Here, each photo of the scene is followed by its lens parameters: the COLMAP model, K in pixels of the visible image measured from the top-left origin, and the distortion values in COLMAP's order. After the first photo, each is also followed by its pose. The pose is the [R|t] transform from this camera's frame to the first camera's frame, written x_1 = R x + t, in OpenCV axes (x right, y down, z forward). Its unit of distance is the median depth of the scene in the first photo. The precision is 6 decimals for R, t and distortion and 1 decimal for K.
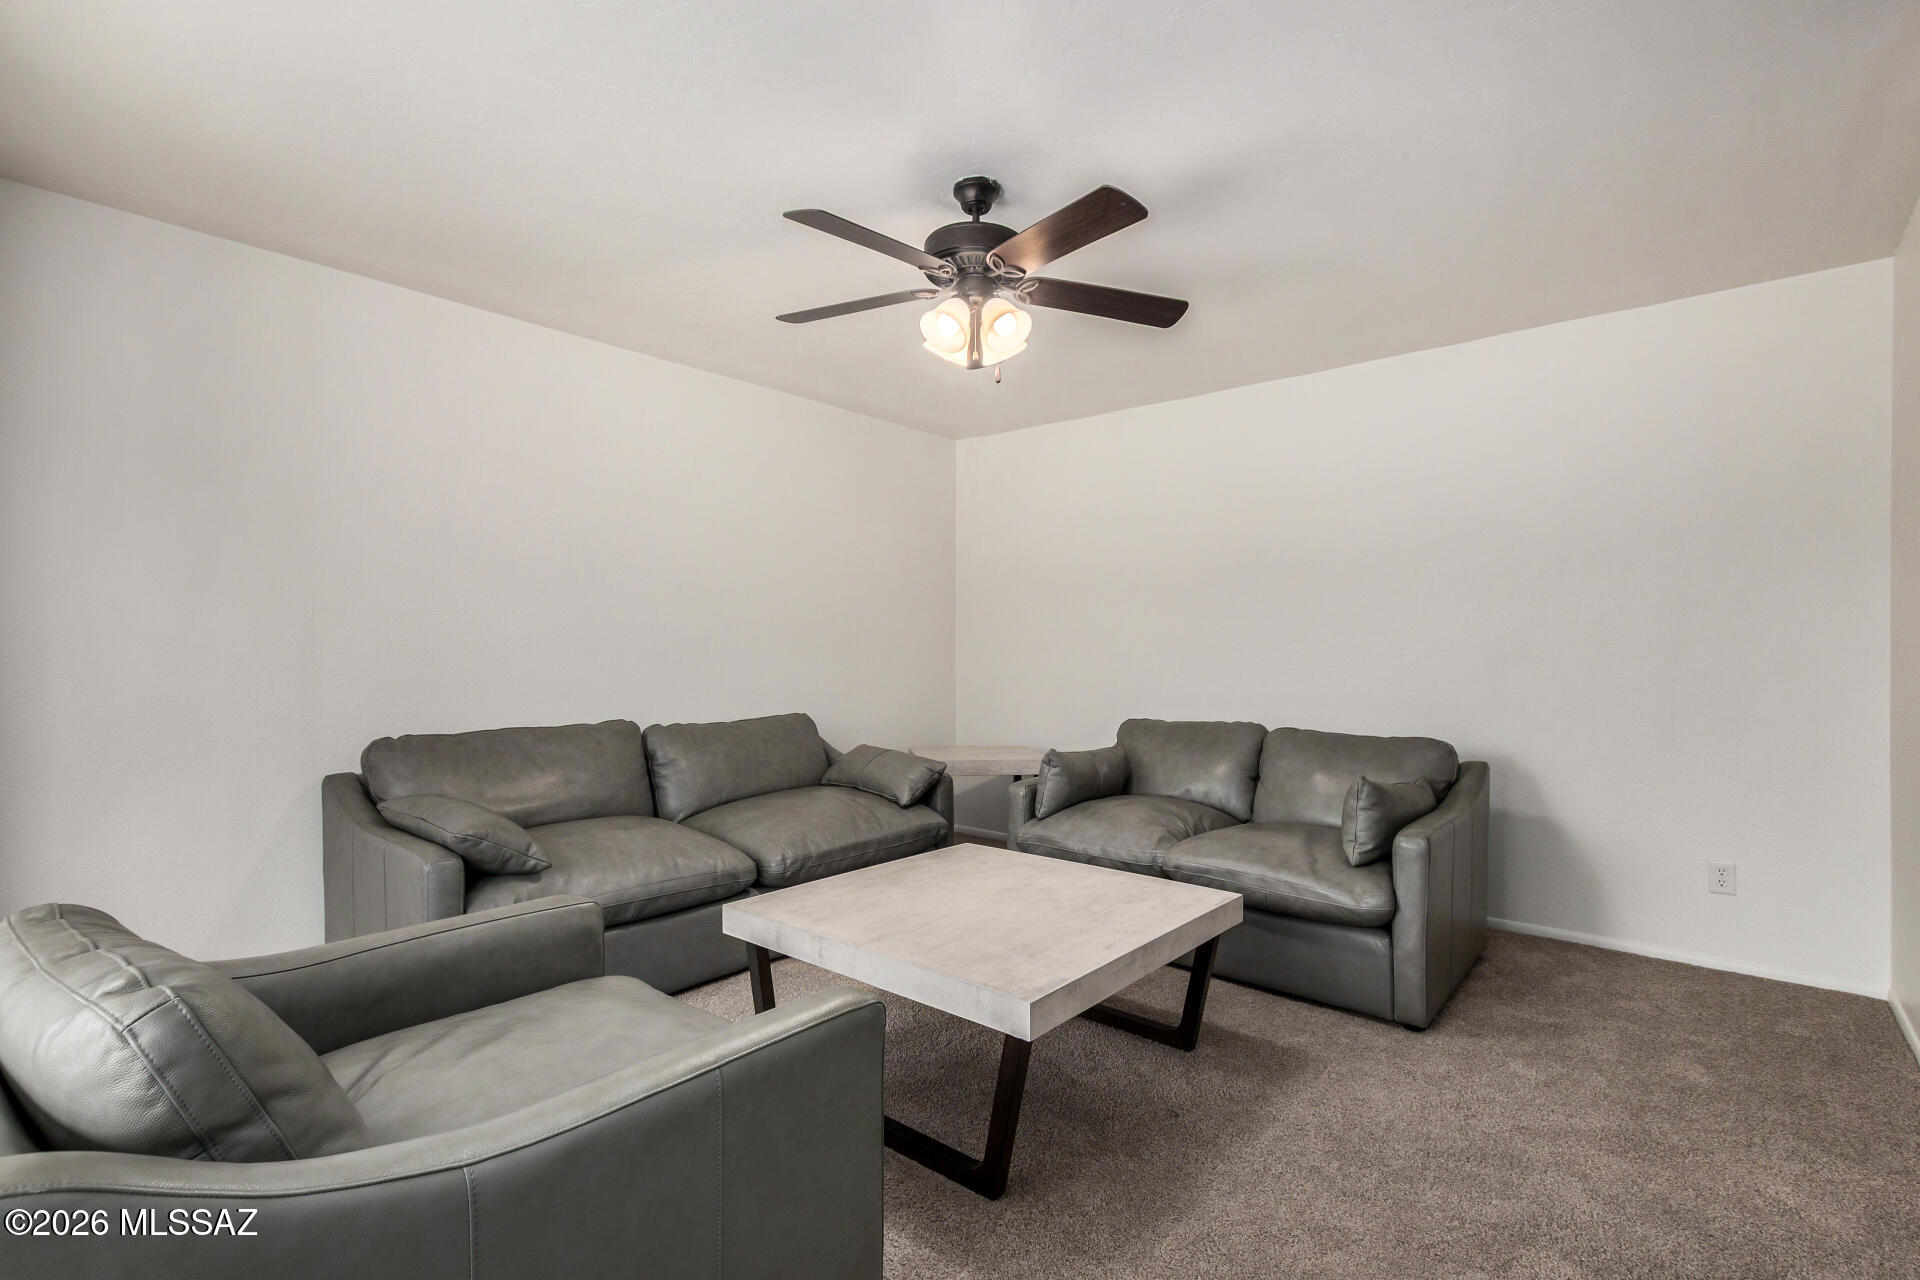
lens RADIAL K [[881.4, 0, 964.0], [0, 881.4, 651.8], [0, 0, 1]] dist [-0.000033, -0.000321]
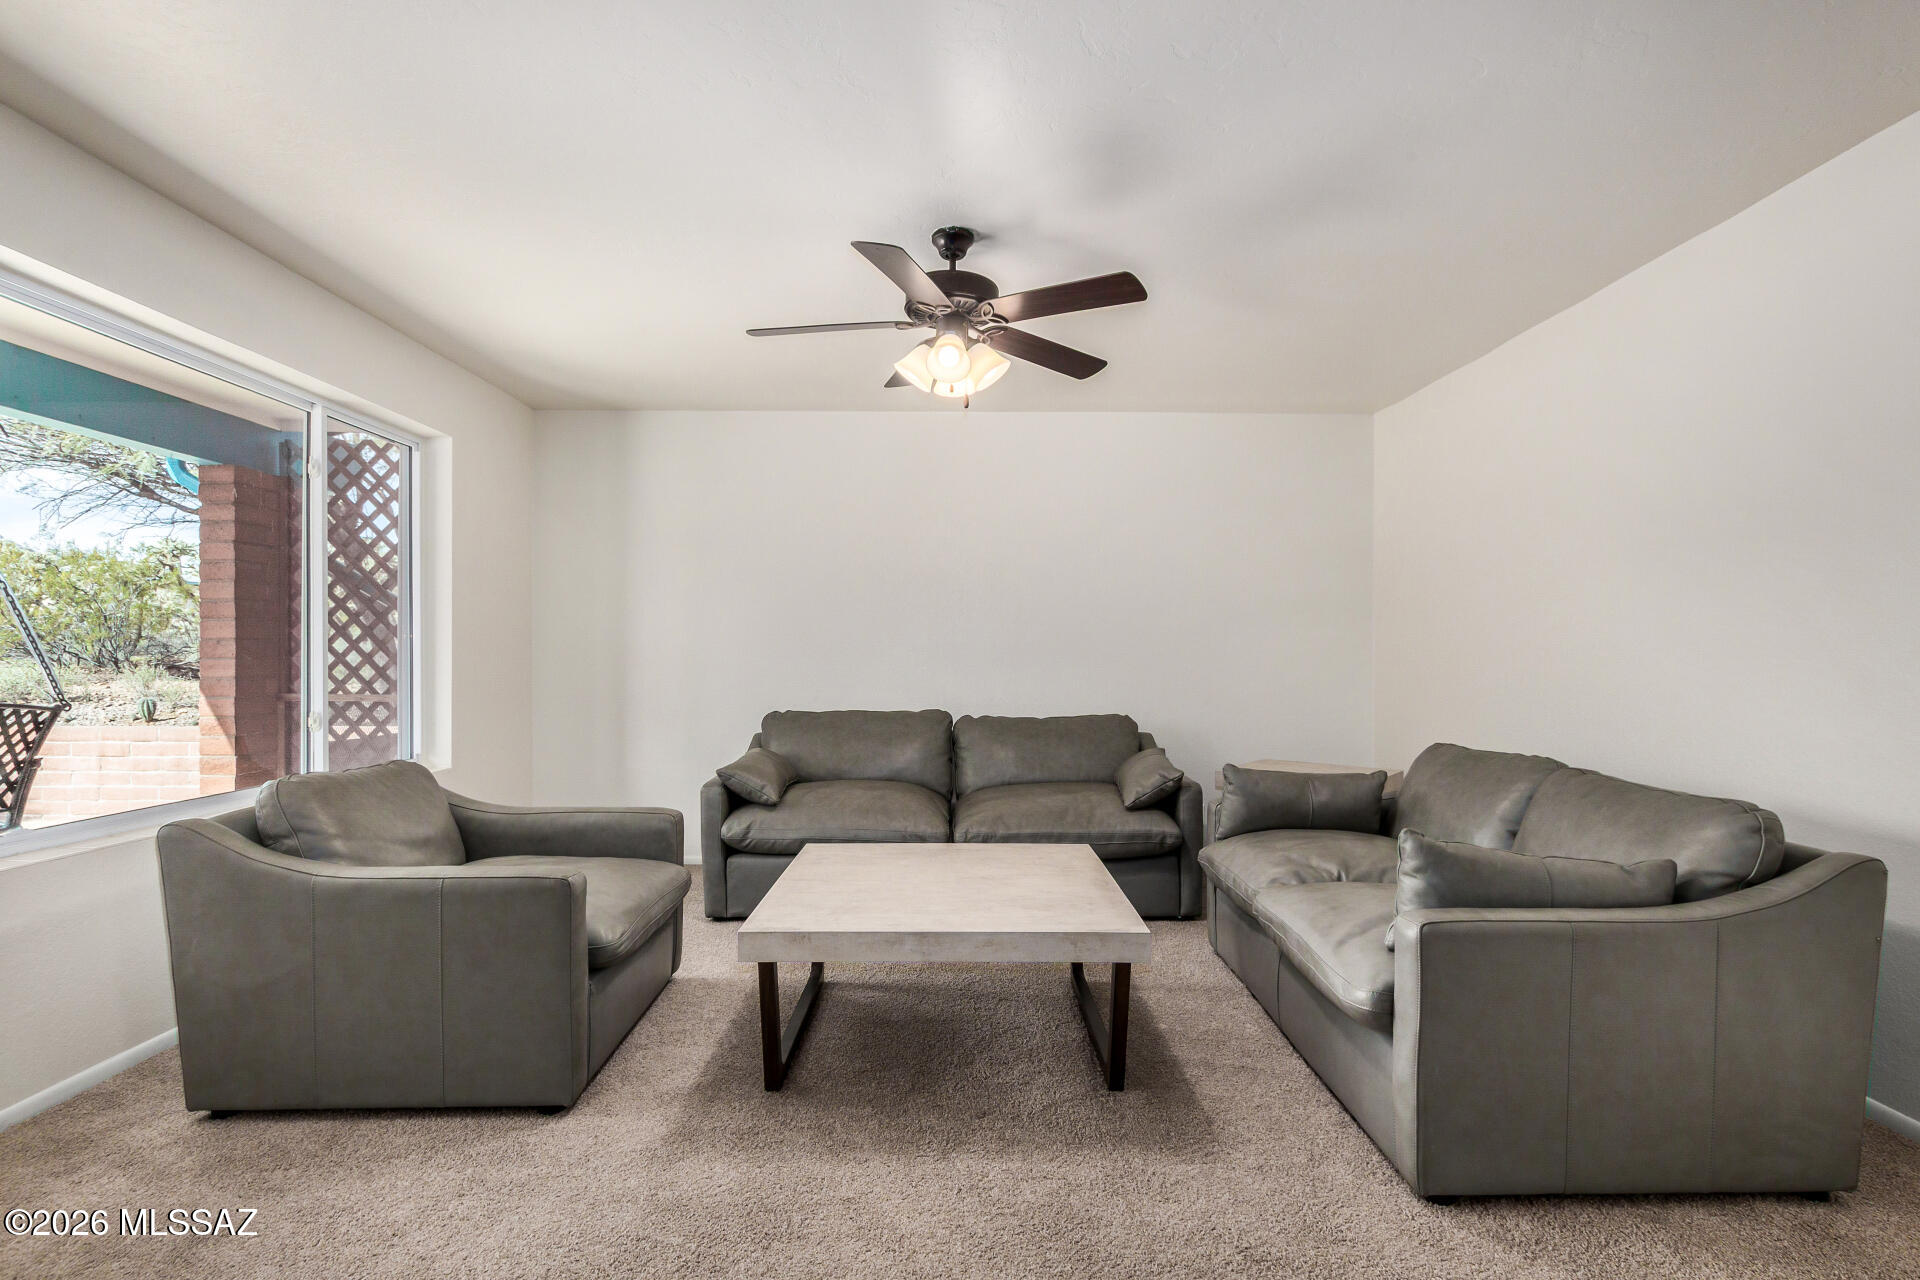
lens RADIAL K [[881.4, 0, 964.0], [0, 881.4, 651.8], [0, 0, 1]] dist [-0.000033, -0.000321]
pose [[0.659523, -0.003122, -0.751678, 0.597907], [-0.004634, 0.999955, -0.008220, 0.004768], [0.751670, 0.008905, 0.659479, 0.201420]]
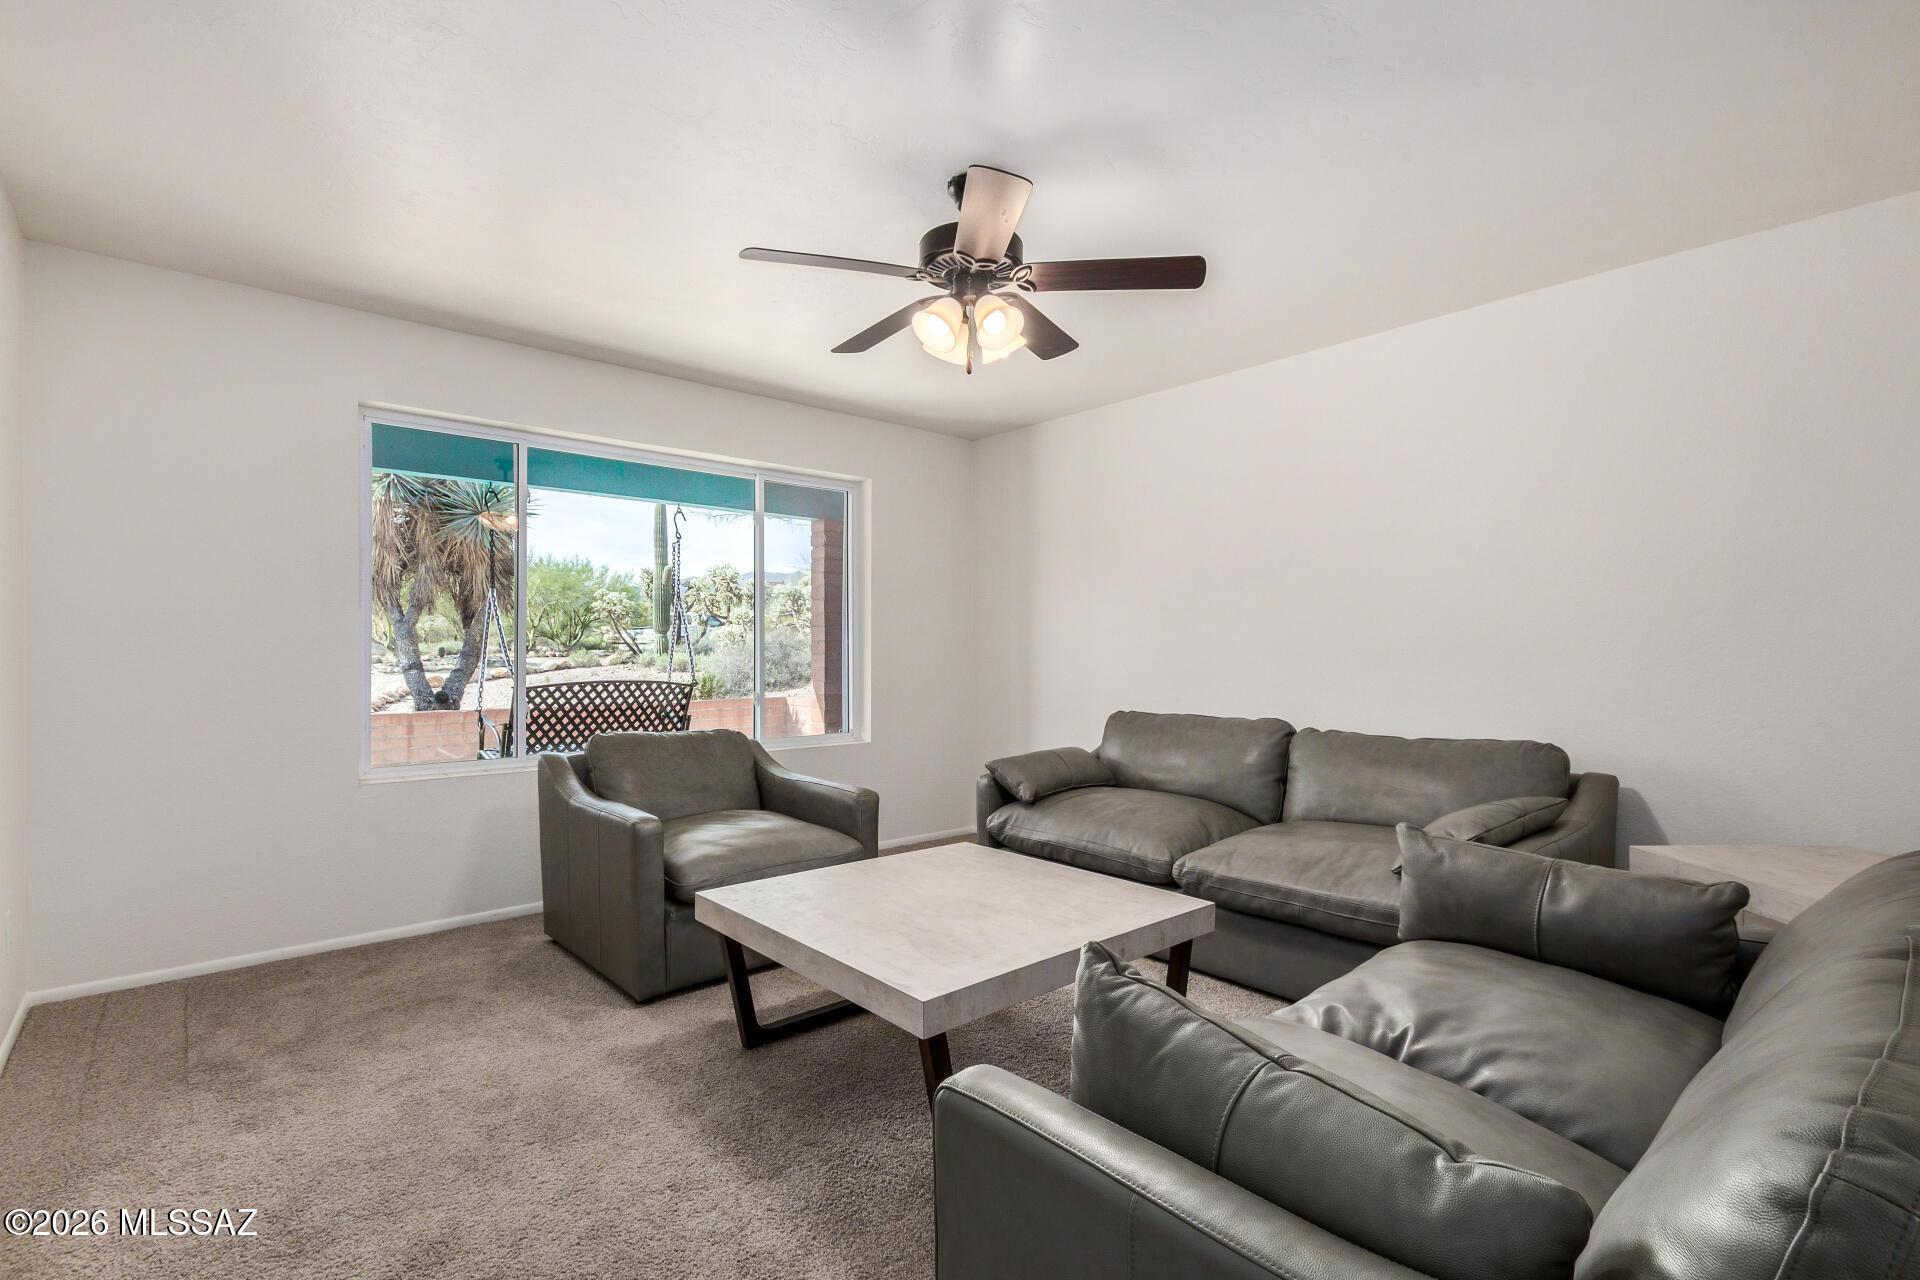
lens RADIAL K [[881.4, 0, 964.0], [0, 881.4, 651.8], [0, 0, 1]] dist [-0.000033, -0.000321]
pose [[-0.132610, -0.003839, -0.991161, 0.698983], [-0.009071, 0.999955, -0.002659, 0.004510], [0.991127, 0.008638, -0.132639, 0.791388]]
